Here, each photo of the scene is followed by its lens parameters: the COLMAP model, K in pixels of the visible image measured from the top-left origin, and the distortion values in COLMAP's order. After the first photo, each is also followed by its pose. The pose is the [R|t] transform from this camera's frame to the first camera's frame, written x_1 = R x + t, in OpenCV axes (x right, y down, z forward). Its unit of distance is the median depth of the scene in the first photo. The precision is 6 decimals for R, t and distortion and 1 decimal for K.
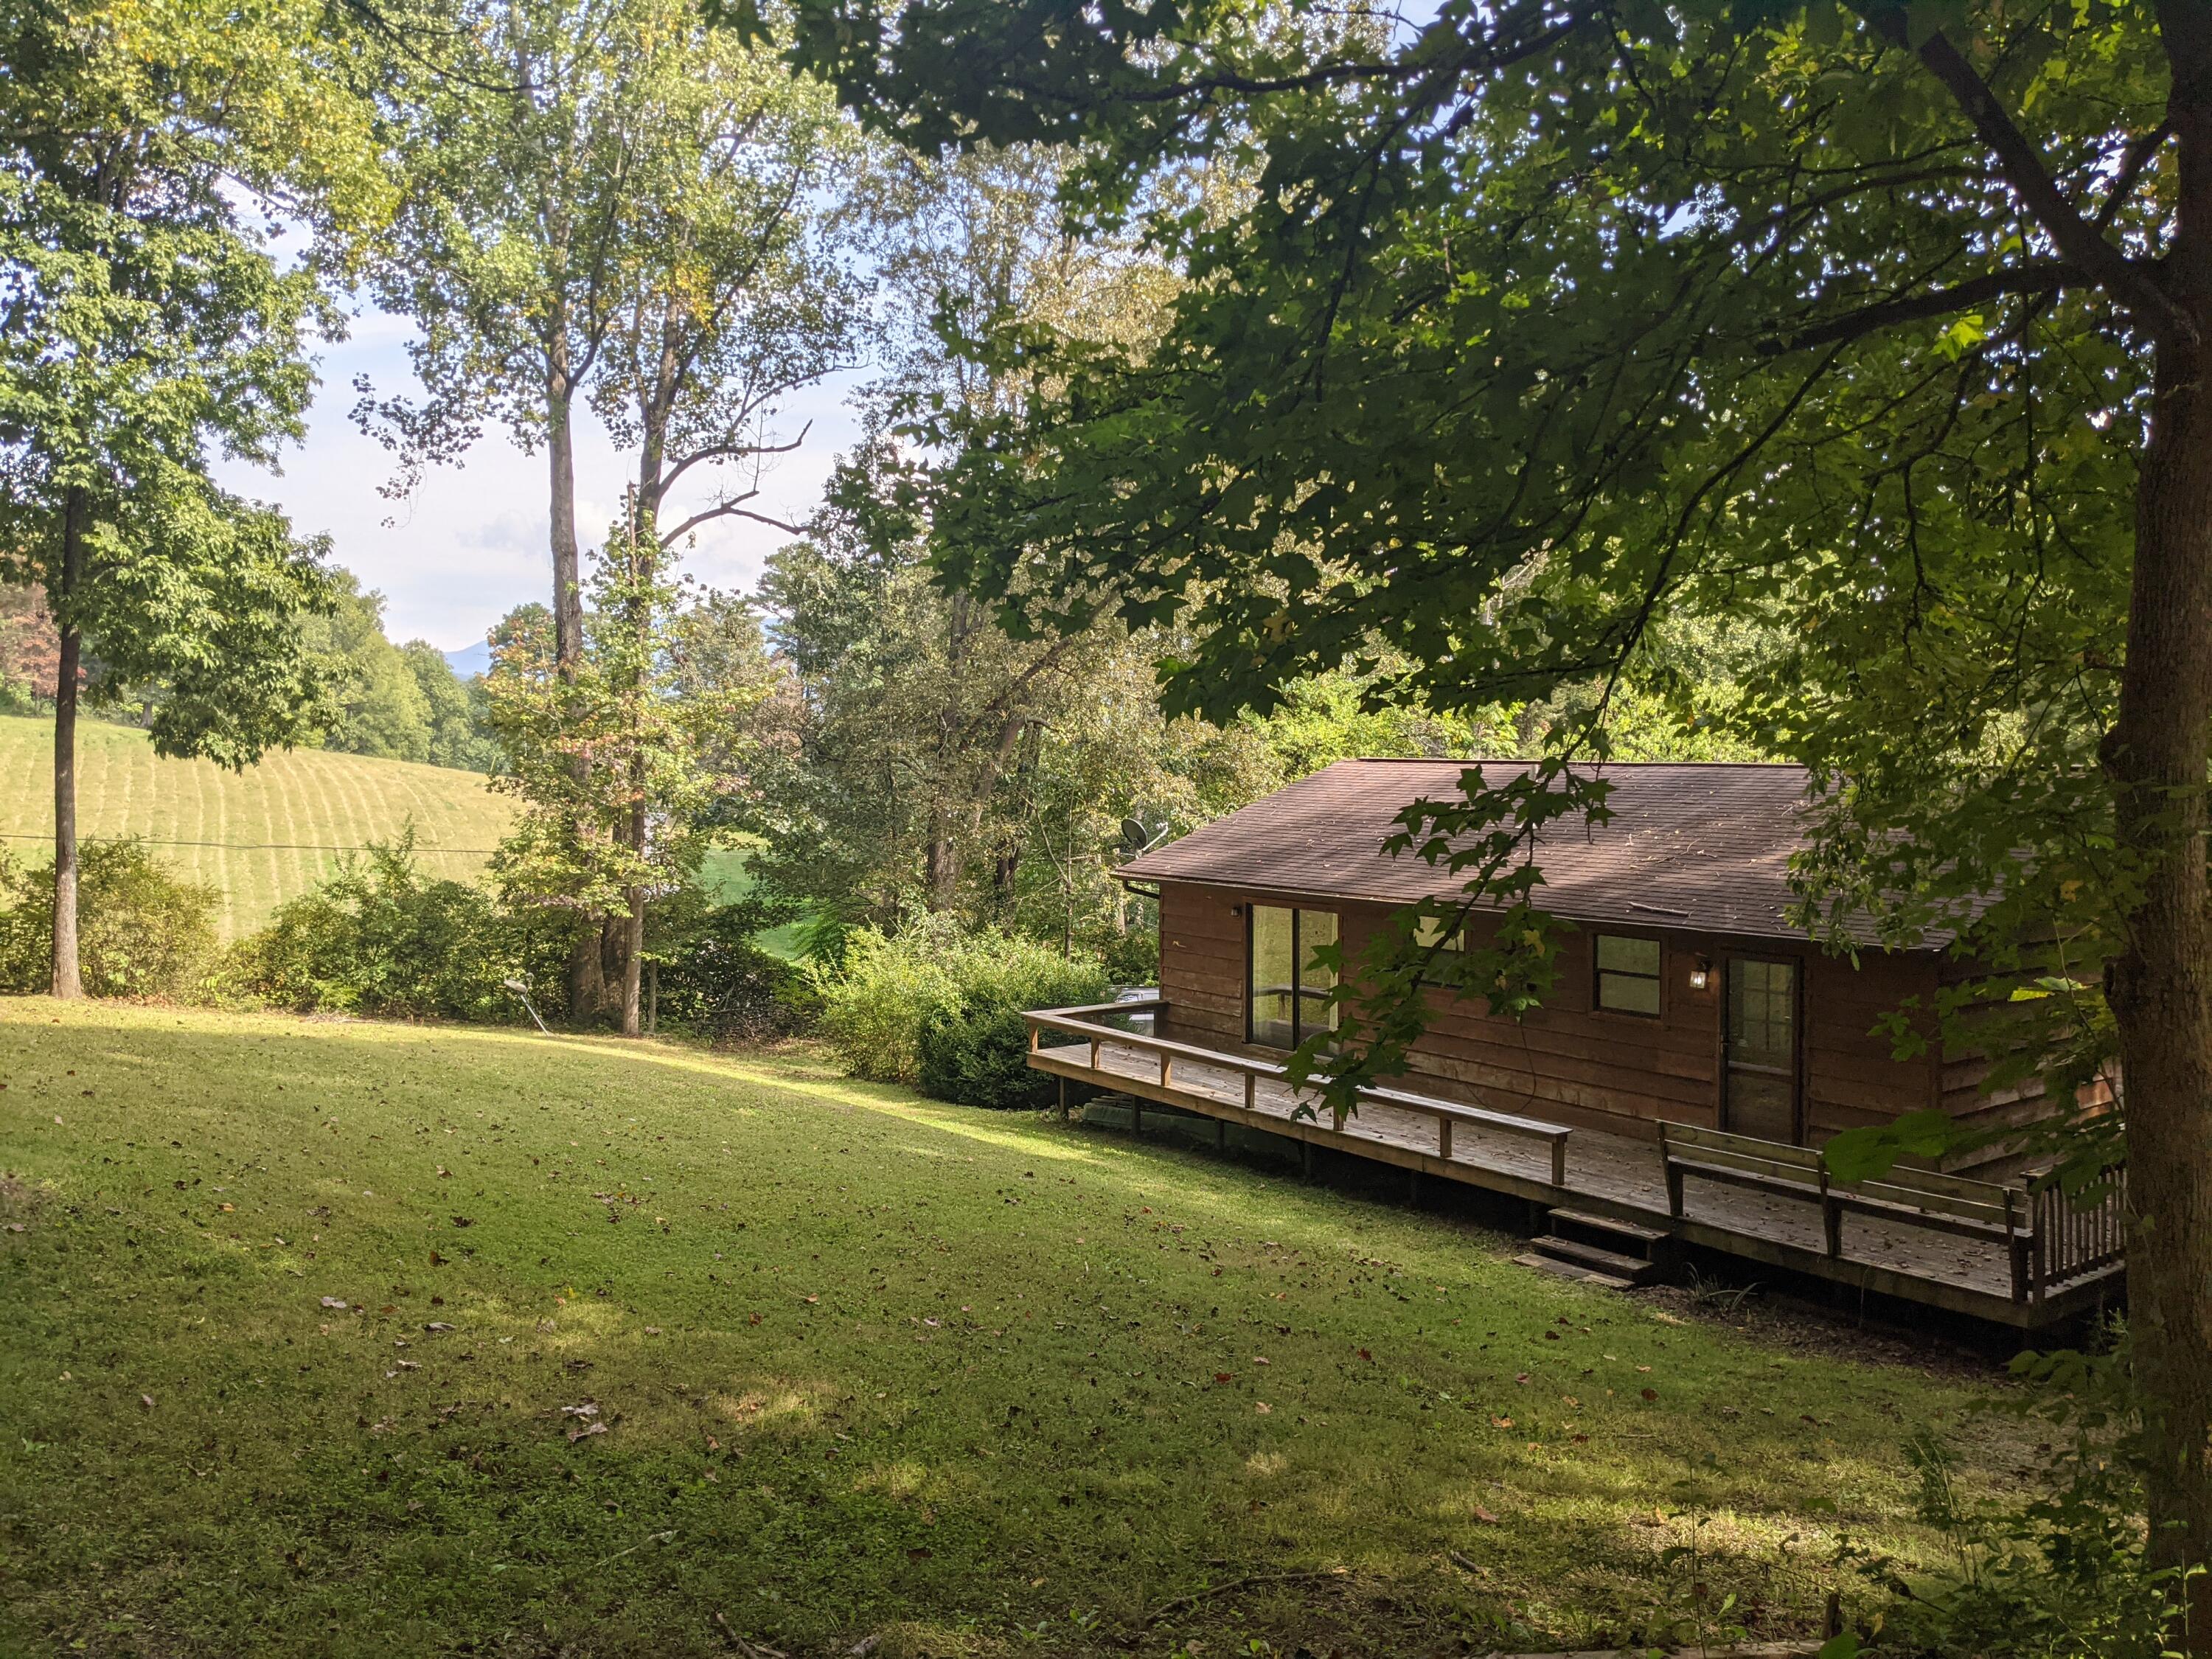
lens RADIAL K [[1734.8, 0, 1125.4], [0, 1734.8, 812.7], [0, 0, 1]] dist [0.058444, -0.099436]
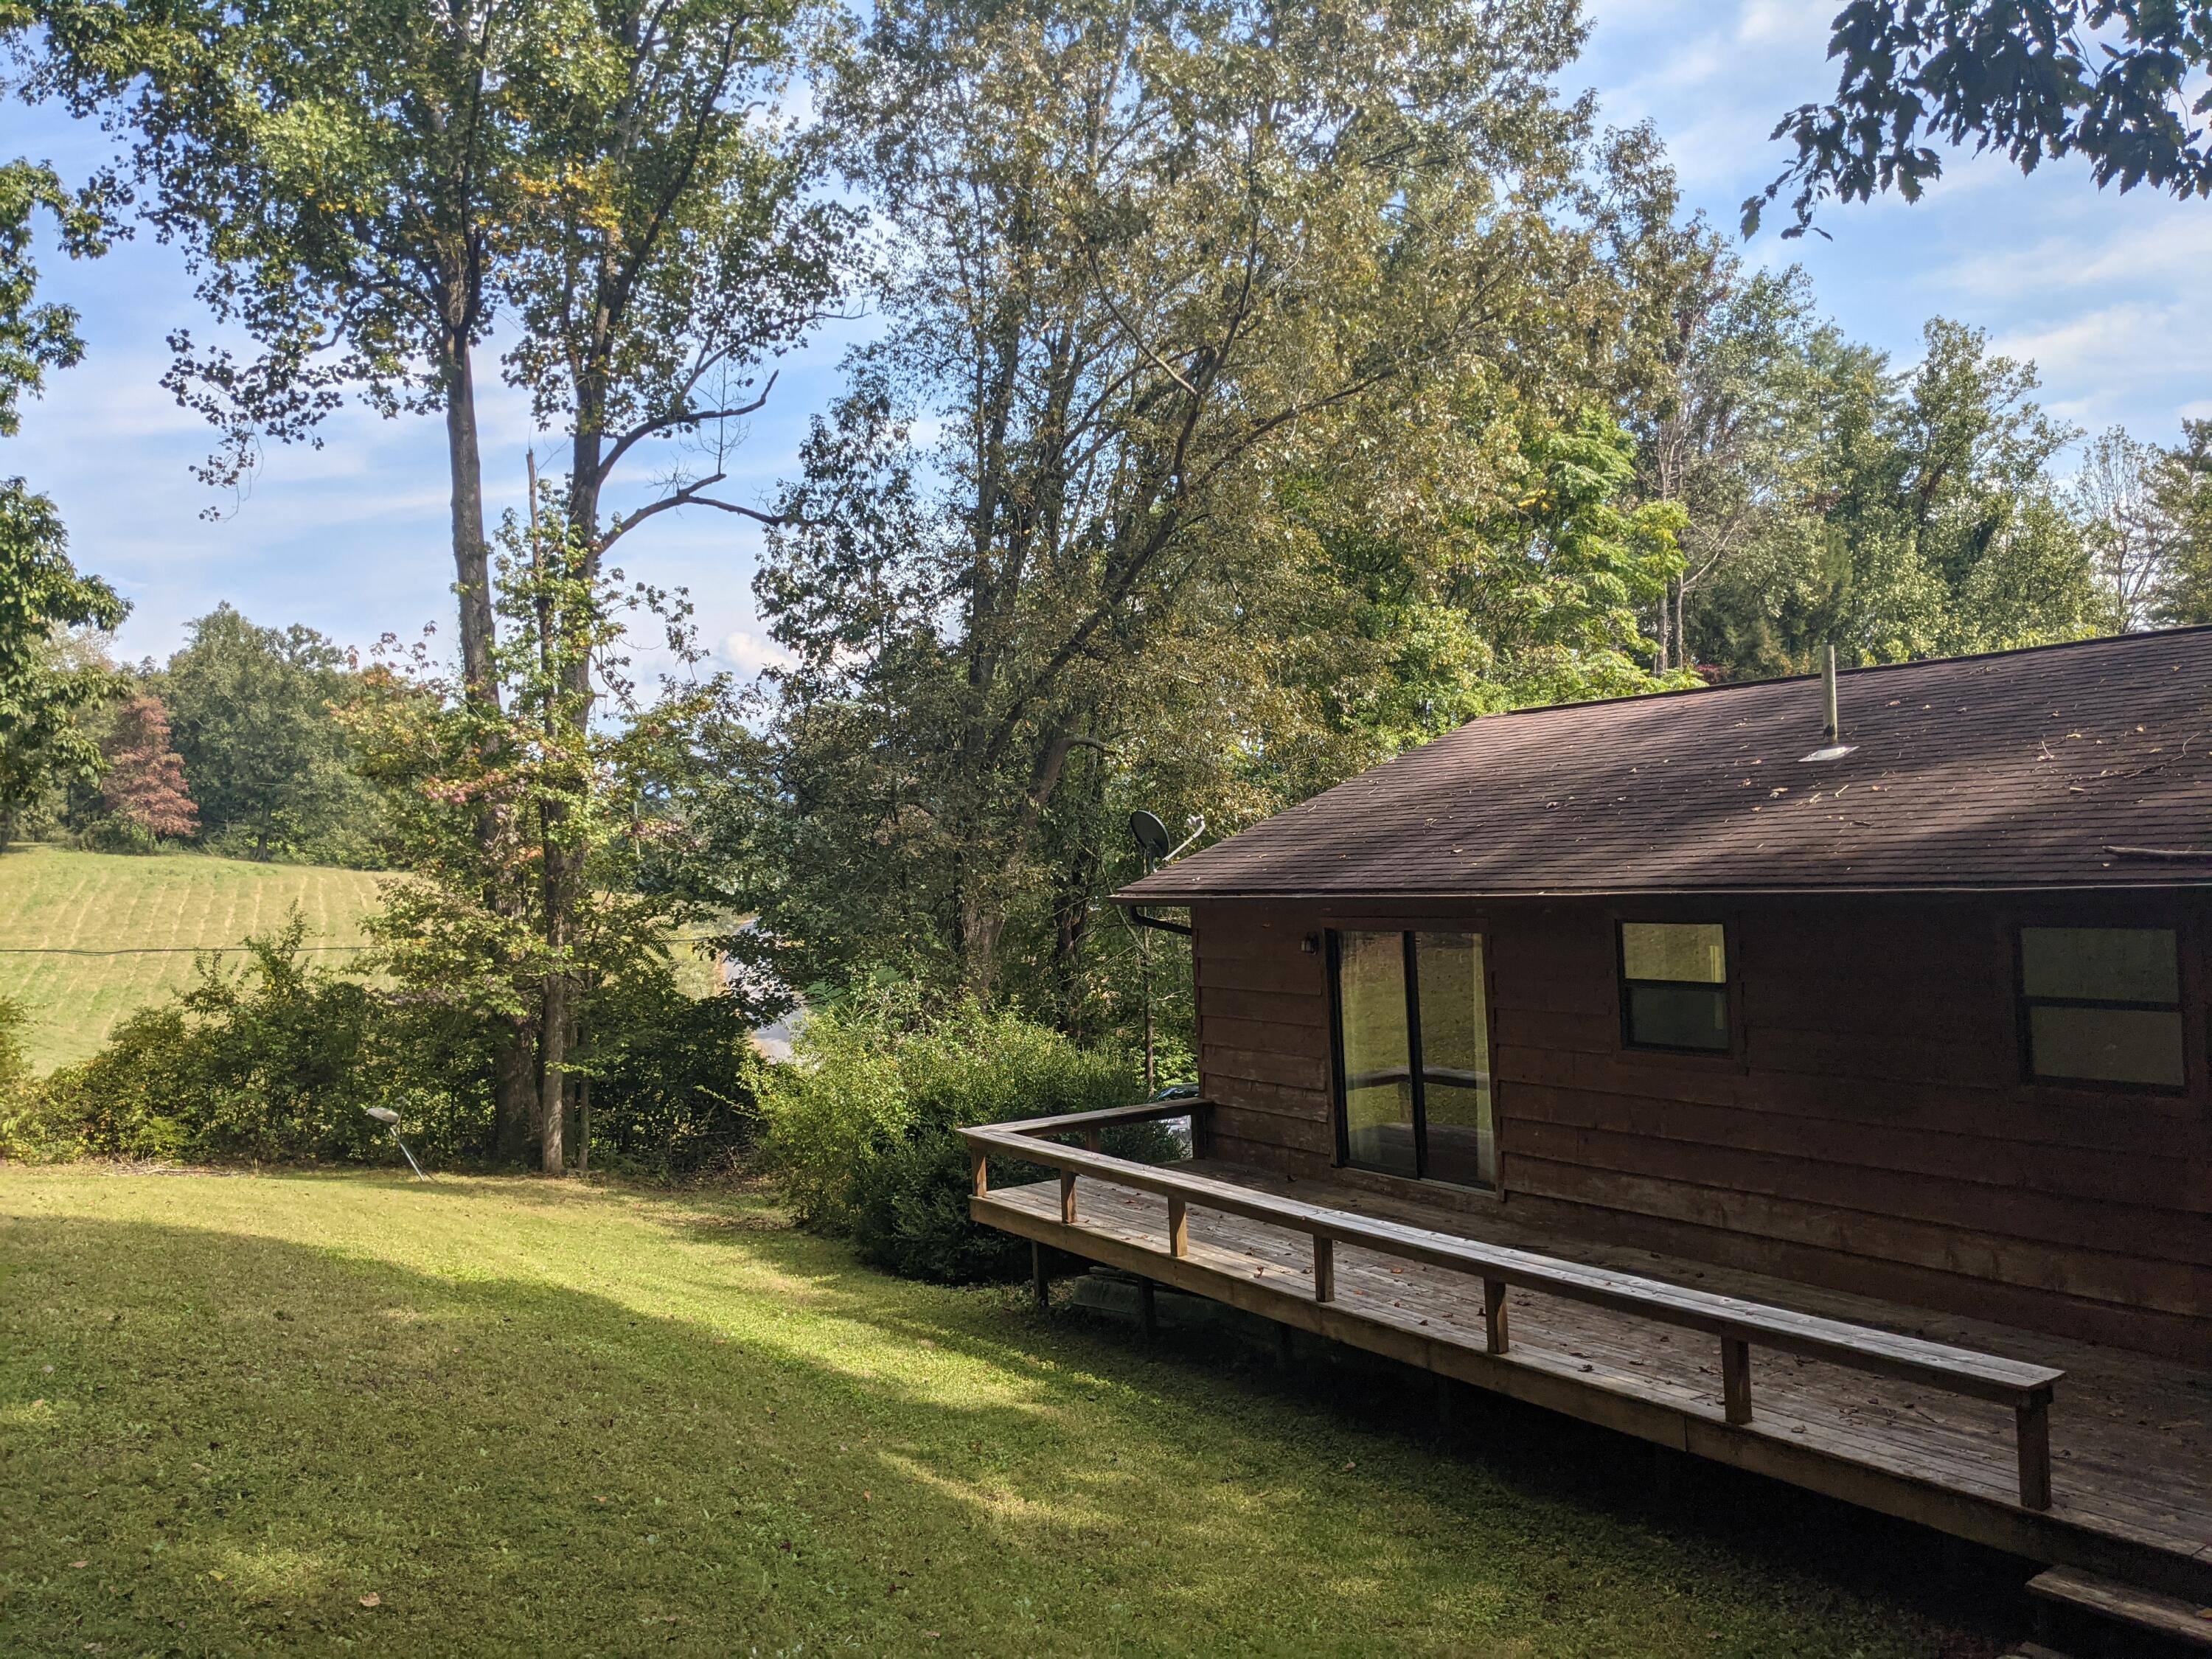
lens RADIAL K [[1734.8, 0, 1113.9], [0, 1734.8, 838.9], [0, 0, 1]] dist [0.058444, -0.099436]
pose [[0.993242, -0.054217, -0.102619, 0.058936], [0.049402, 0.997581, -0.048901, 0.045560], [0.105022, 0.043501, 0.993518, 0.389902]]
